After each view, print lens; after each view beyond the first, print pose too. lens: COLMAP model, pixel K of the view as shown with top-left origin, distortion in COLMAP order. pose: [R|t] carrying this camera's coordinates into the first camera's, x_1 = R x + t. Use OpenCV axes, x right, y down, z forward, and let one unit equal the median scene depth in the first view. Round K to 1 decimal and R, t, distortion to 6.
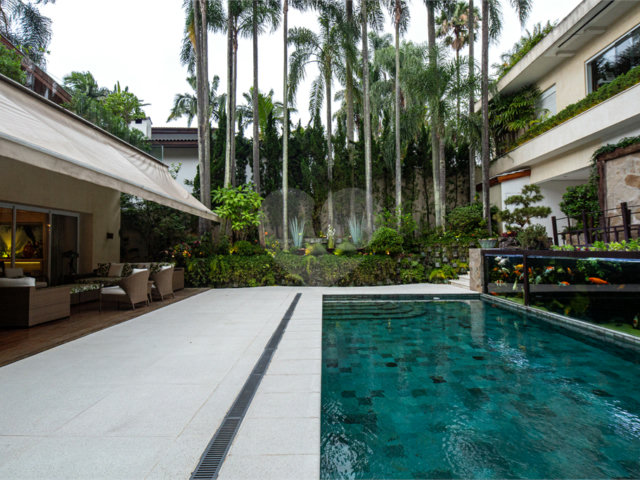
lens RADIAL K [[363.7, 0, 320.0], [0, 363.7, 240.0], [0, 0, 1]] dist [-0.001477, -0.001268]
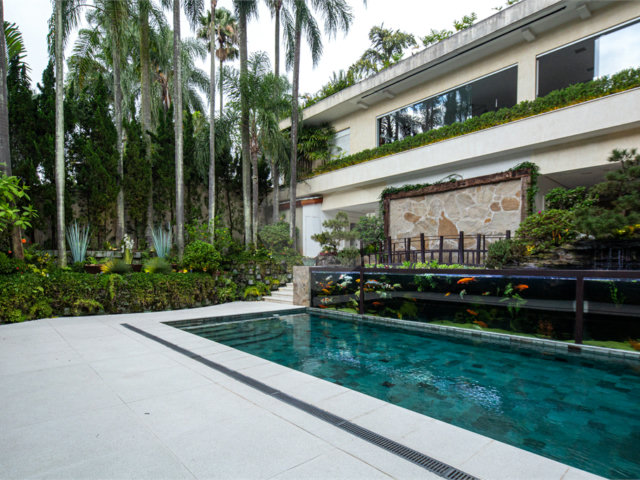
lens RADIAL K [[369.4, 0, 317.4], [0, 369.4, 280.3], [0, 0, 1]] dist [0.002020, 0.000315]
pose [[0.729397, -0.019615, 0.683809, -0.242887], [-0.023866, 0.998251, 0.054093, 0.004791], [-0.683674, -0.055775, 0.727653, 0.149404]]
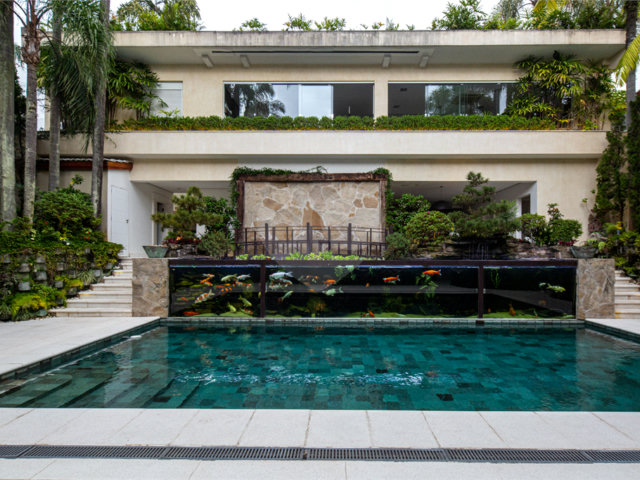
lens RADIAL K [[353.3, 0, 344.6], [0, 353.3, 257.0], [0, 0, 1]] dist [0.004994, 0.000734]
pose [[-0.025892, 0.004117, 0.999656, -0.250278], [-0.026044, 0.999649, -0.004791, 0.013024], [-0.999325, -0.026159, -0.025775, 0.540677]]
